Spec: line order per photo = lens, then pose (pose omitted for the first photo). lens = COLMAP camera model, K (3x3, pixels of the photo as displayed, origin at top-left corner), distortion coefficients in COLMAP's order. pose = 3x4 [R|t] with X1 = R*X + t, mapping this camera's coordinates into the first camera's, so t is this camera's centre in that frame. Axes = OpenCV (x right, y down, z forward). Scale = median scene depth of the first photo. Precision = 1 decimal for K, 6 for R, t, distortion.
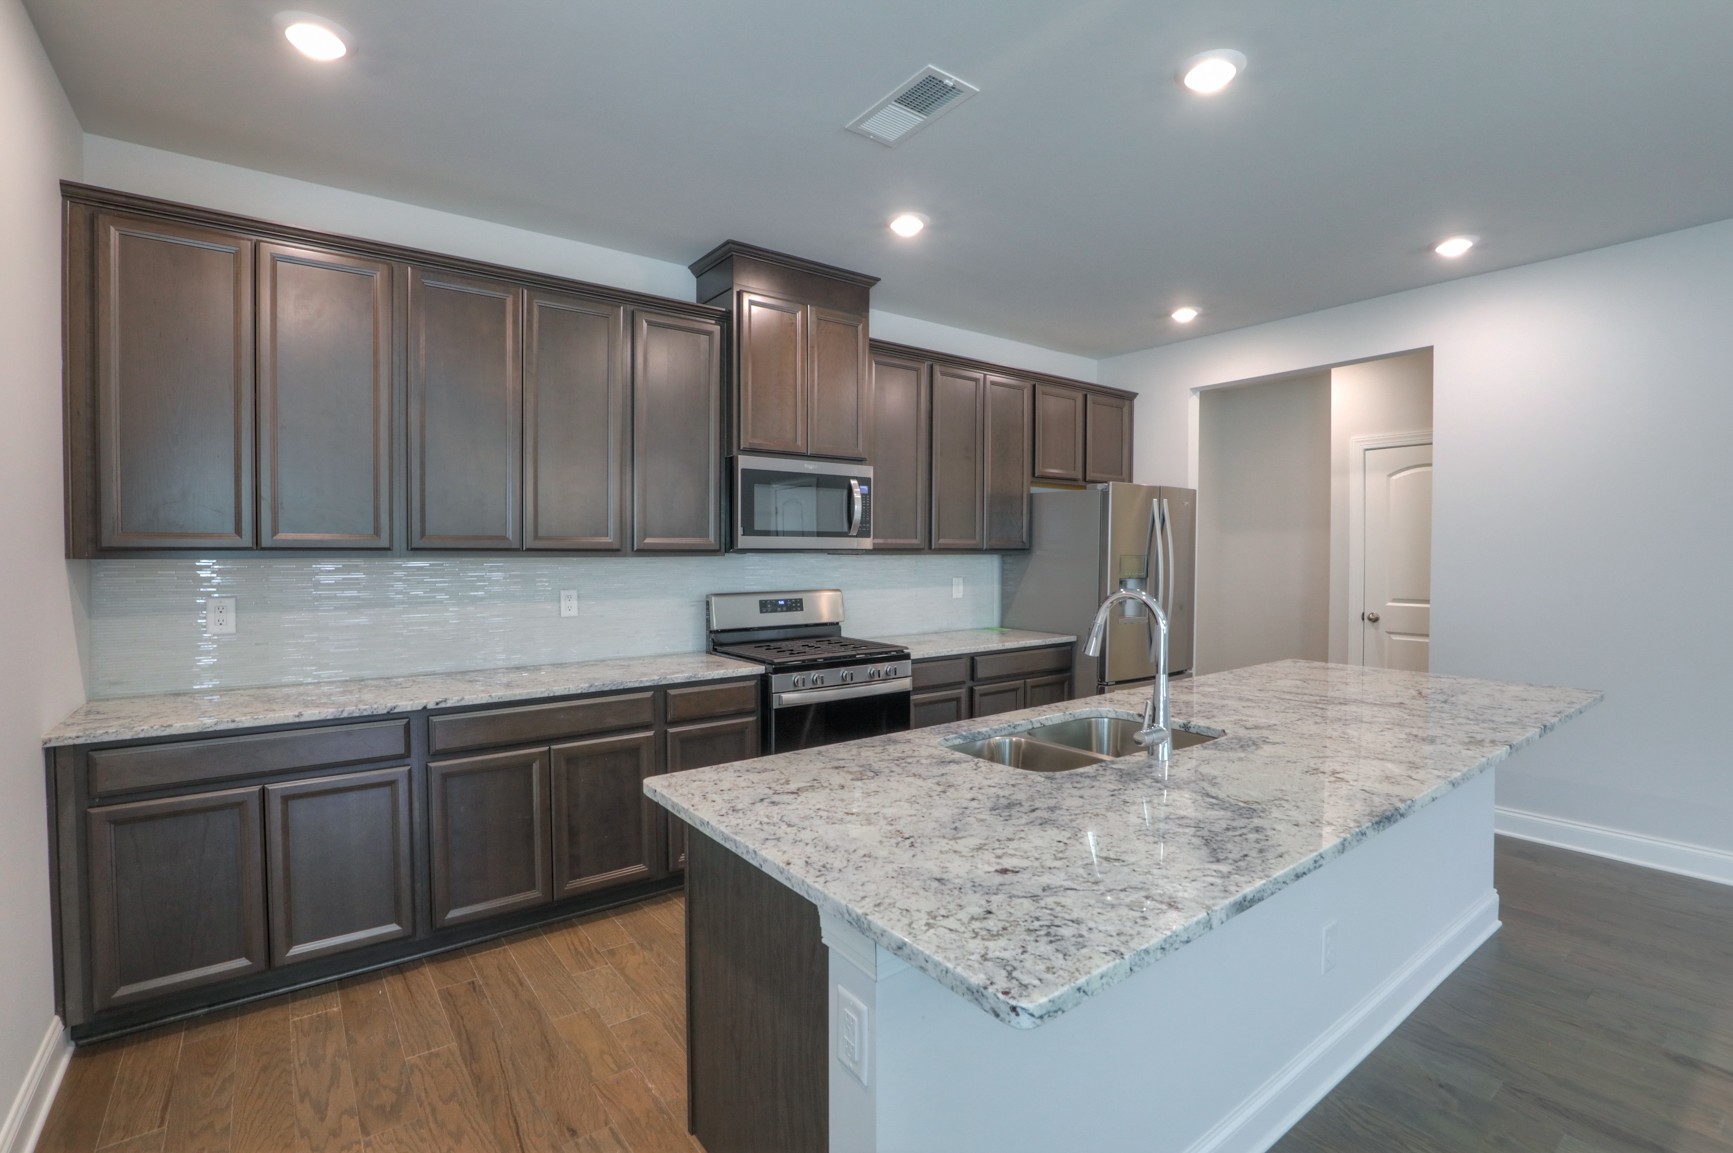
lens RADIAL K [[801.9, 0, 866.7], [0, 801.9, 568.3], [0, 0, 1]] dist [-0.036272, 0.004965]
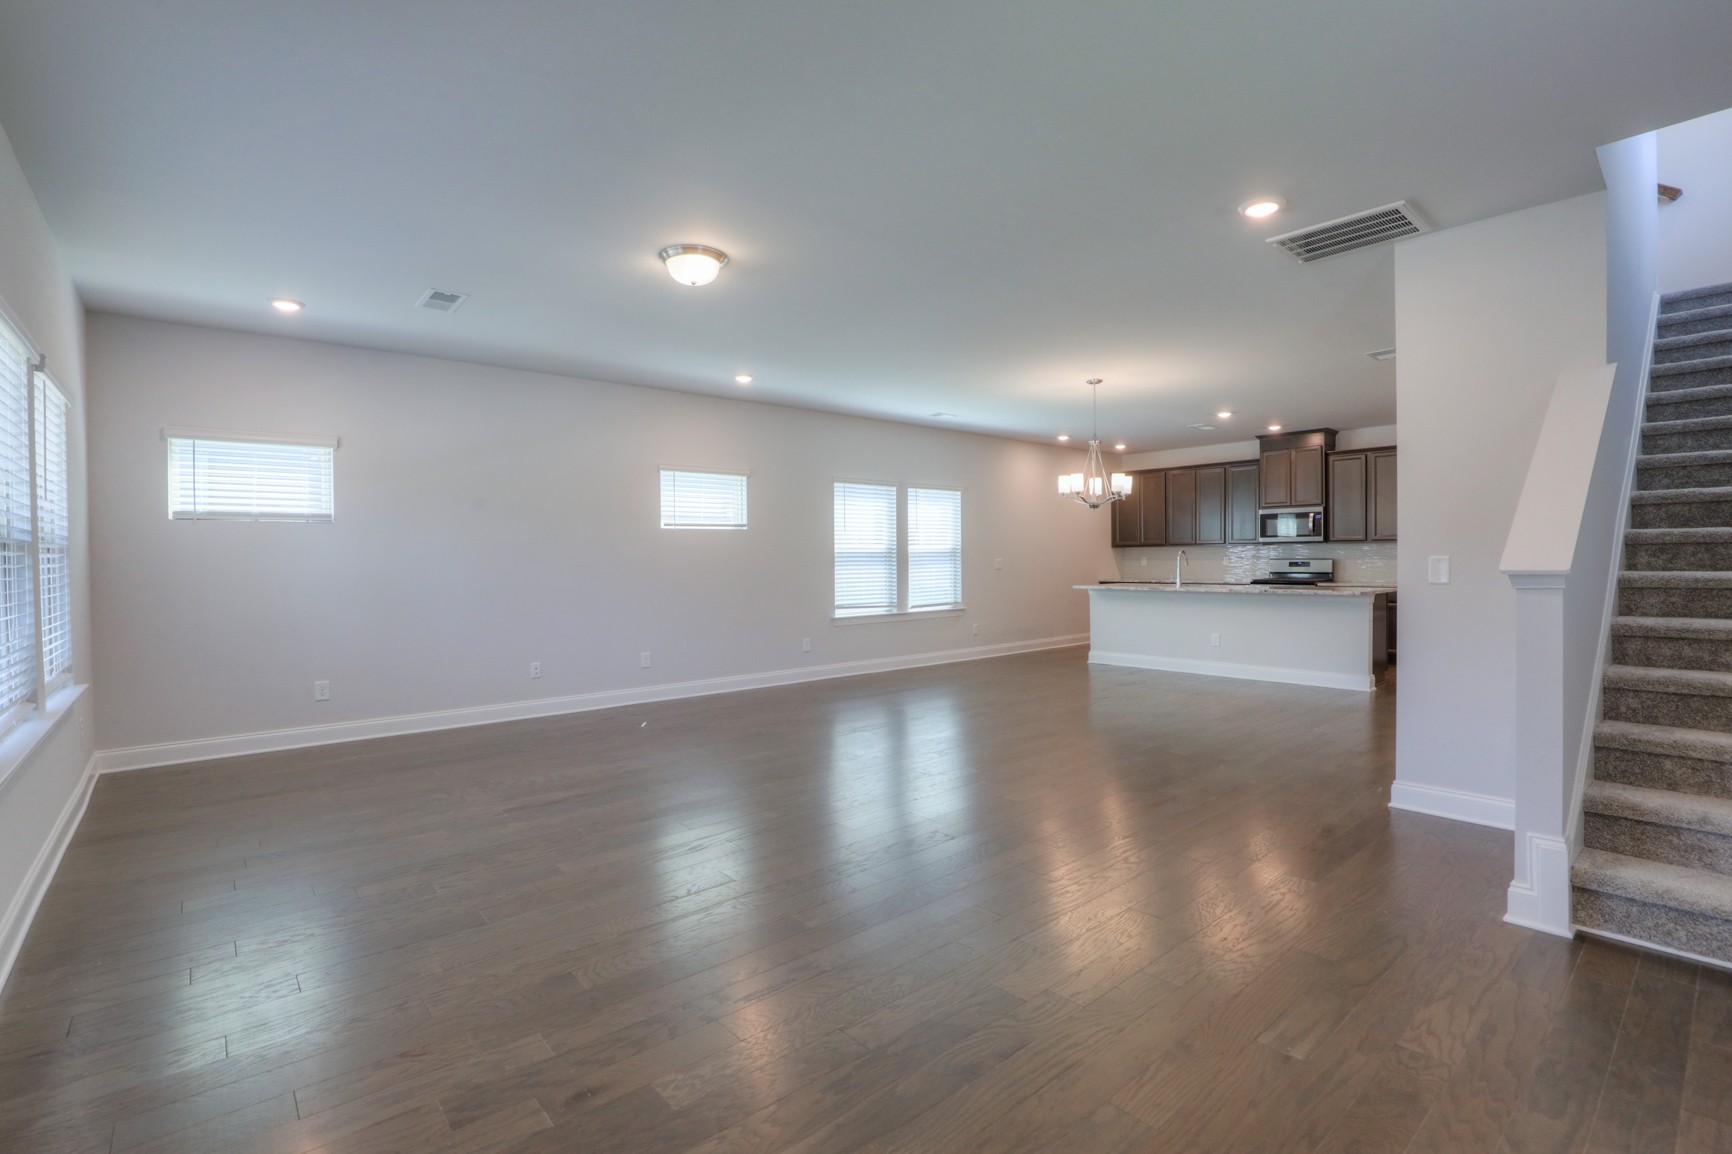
lens RADIAL K [[801.4, 0, 859.8], [0, 801.4, 569.5], [0, 0, 1]] dist [-0.036272, 0.004965]
pose [[0.065482, 0.012803, -0.997772, 2.570873], [-0.009900, 0.999877, 0.012181, 0.052244], [0.997805, 0.009080, 0.065601, -0.610410]]
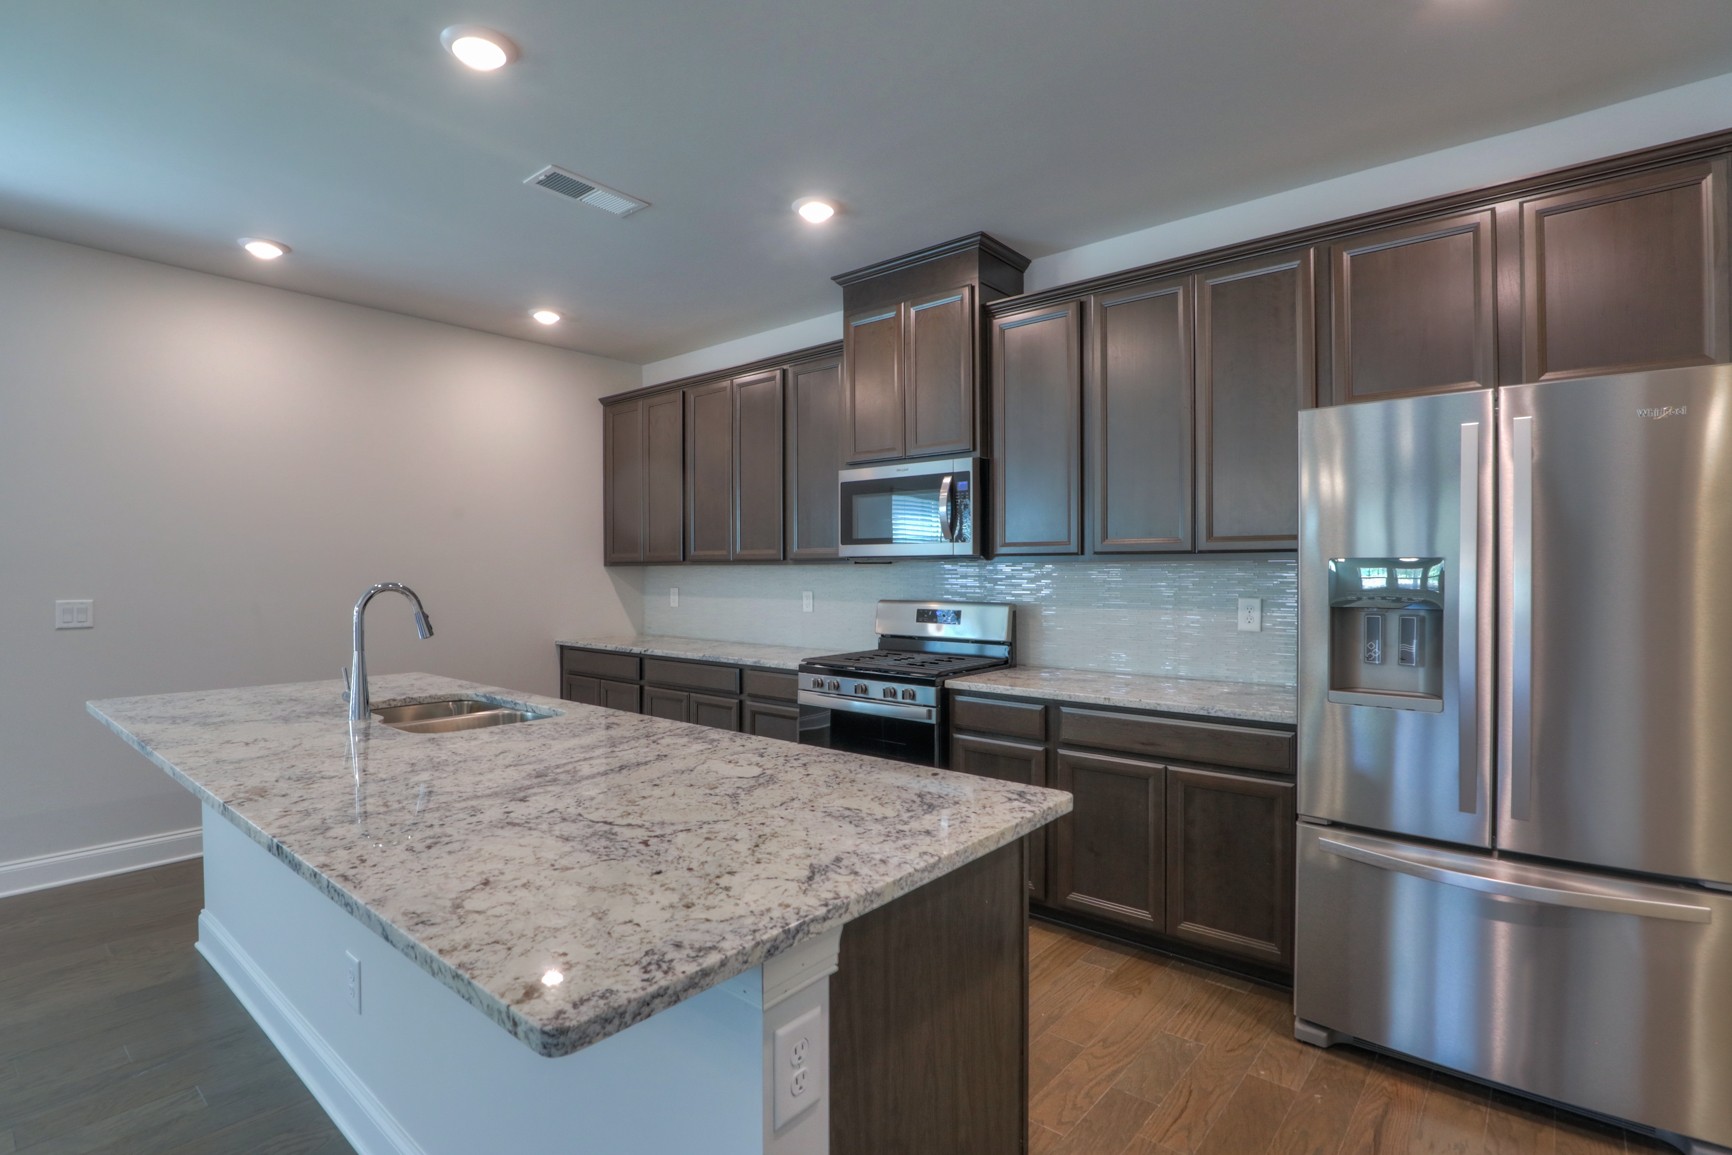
lens RADIAL K [[838.9, 0, 856.3], [0, 838.9, 577.5], [0, 0, 1]] dist [-0.014944, -0.000716]
pose [[0.209441, 0.008056, -0.977788, 0.950469], [-0.018100, 0.999827, 0.004360, -0.002174], [0.977654, 0.016785, 0.209551, 0.779461]]
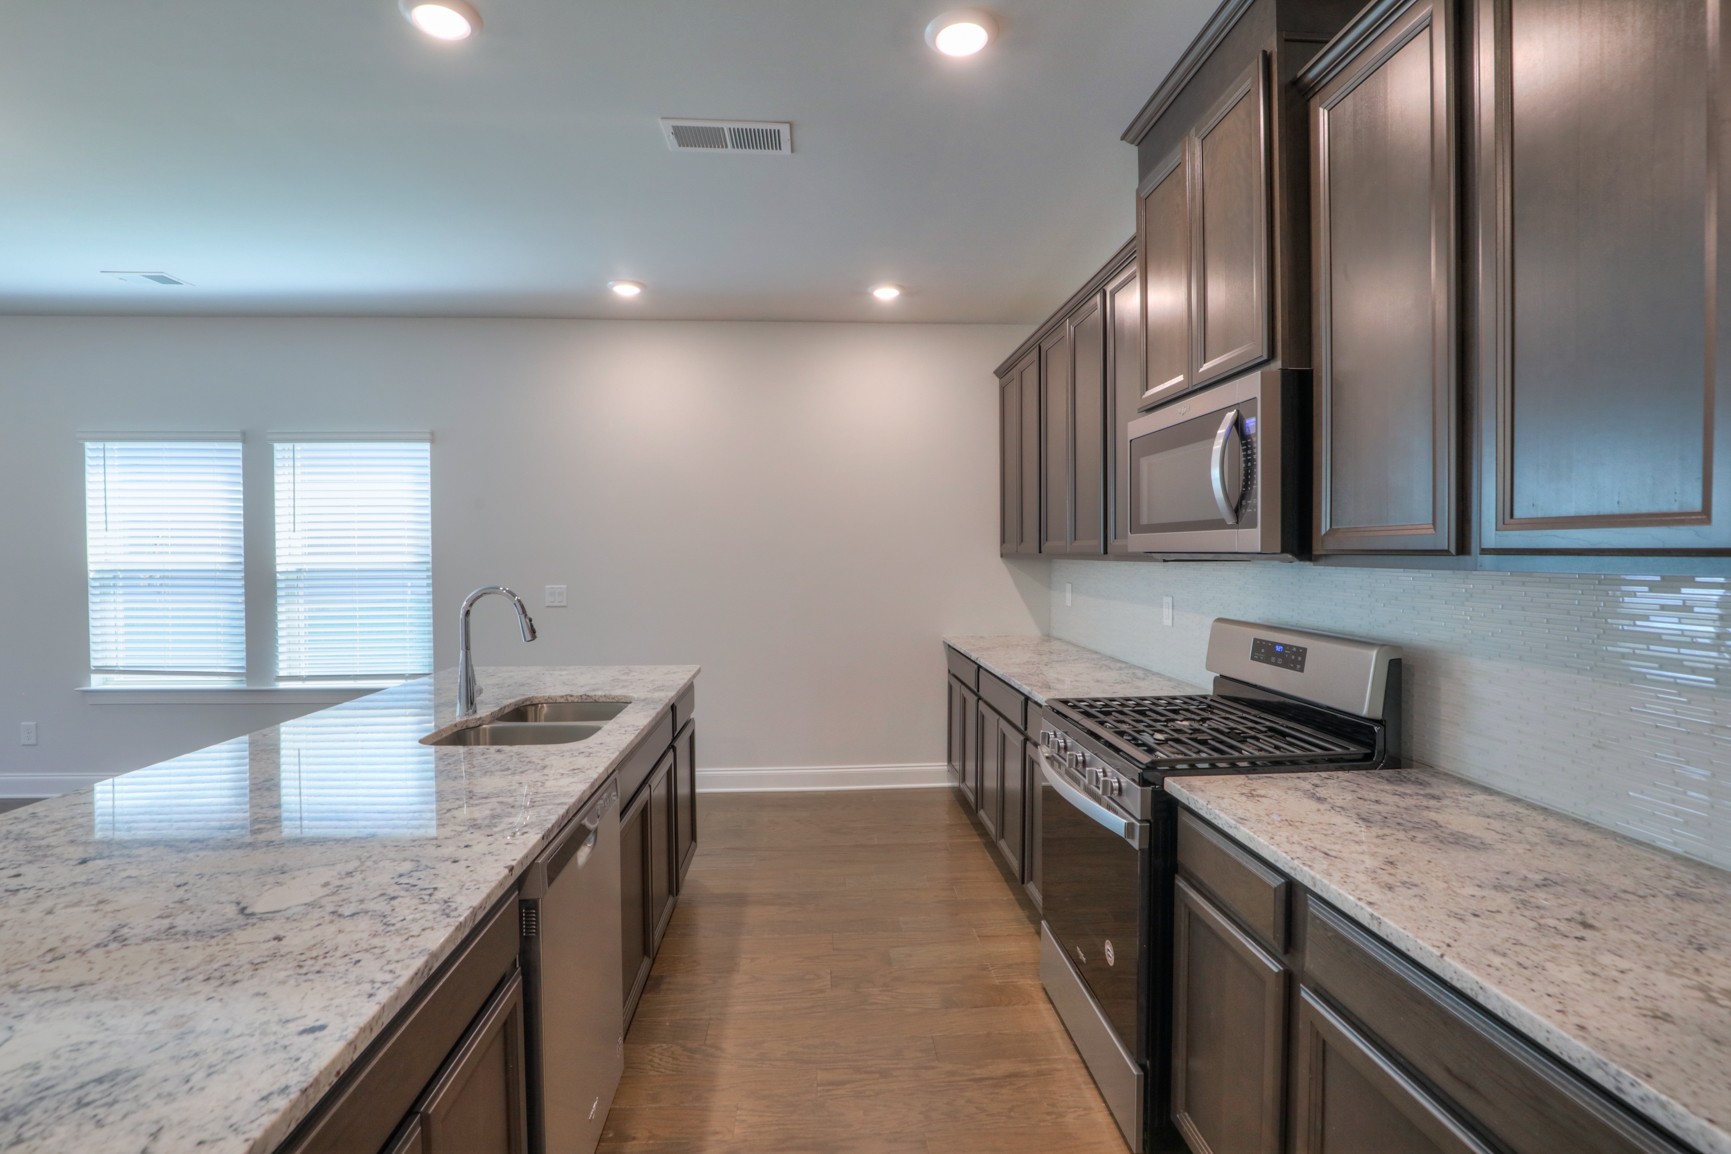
lens RADIAL K [[800.9, 0, 859.6], [0, 800.9, 572.8], [0, 0, 1]] dist [-0.036272, 0.004965]
pose [[-0.556531, 0.024353, -0.830470, 0.572046], [-0.013614, 0.999169, 0.038423, -0.030022], [0.830715, 0.032690, -0.555737, 1.191390]]
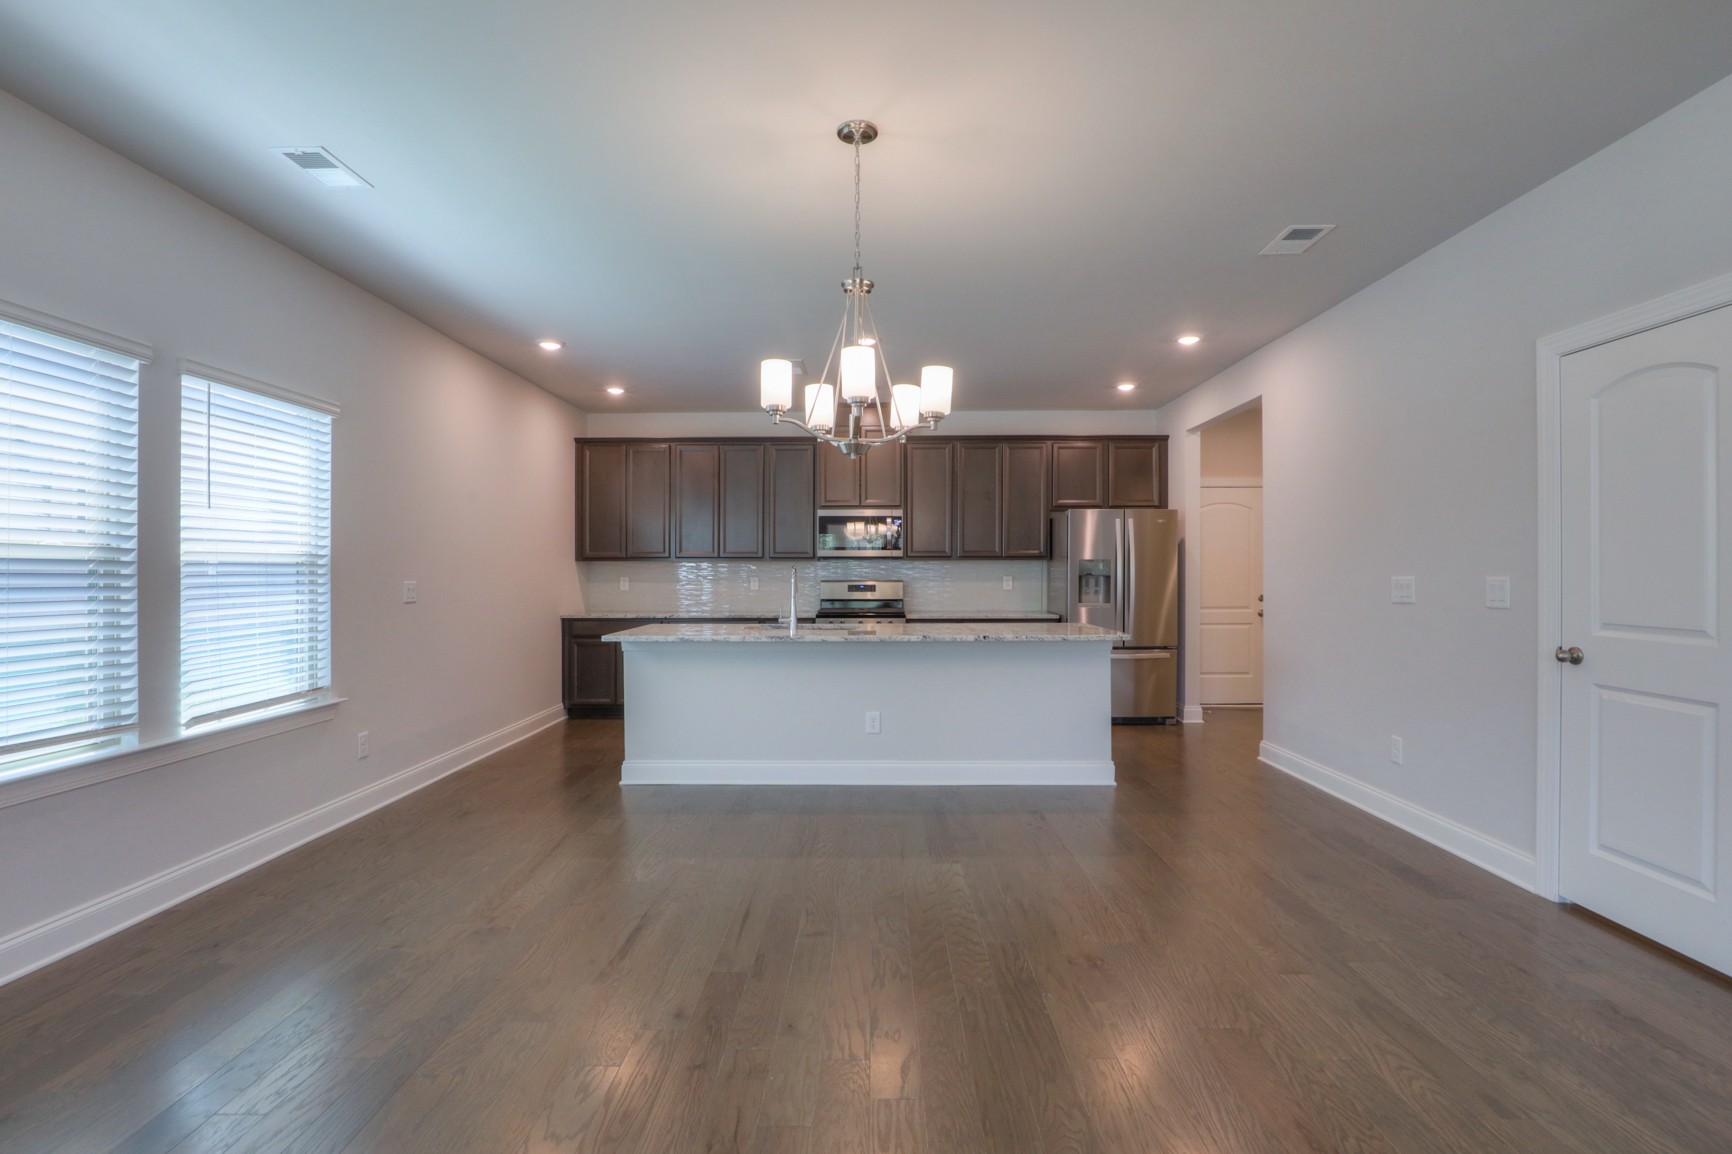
lens RADIAL K [[801.4, 0, 854.2], [0, 801.4, 570.6], [0, 0, 1]] dist [-0.036272, 0.004965]
pose [[0.784669, -0.001294, -0.619914, 1.136935], [-0.011812, 0.999785, -0.017039, 0.042409], [0.619802, 0.020692, 0.784485, -0.500695]]
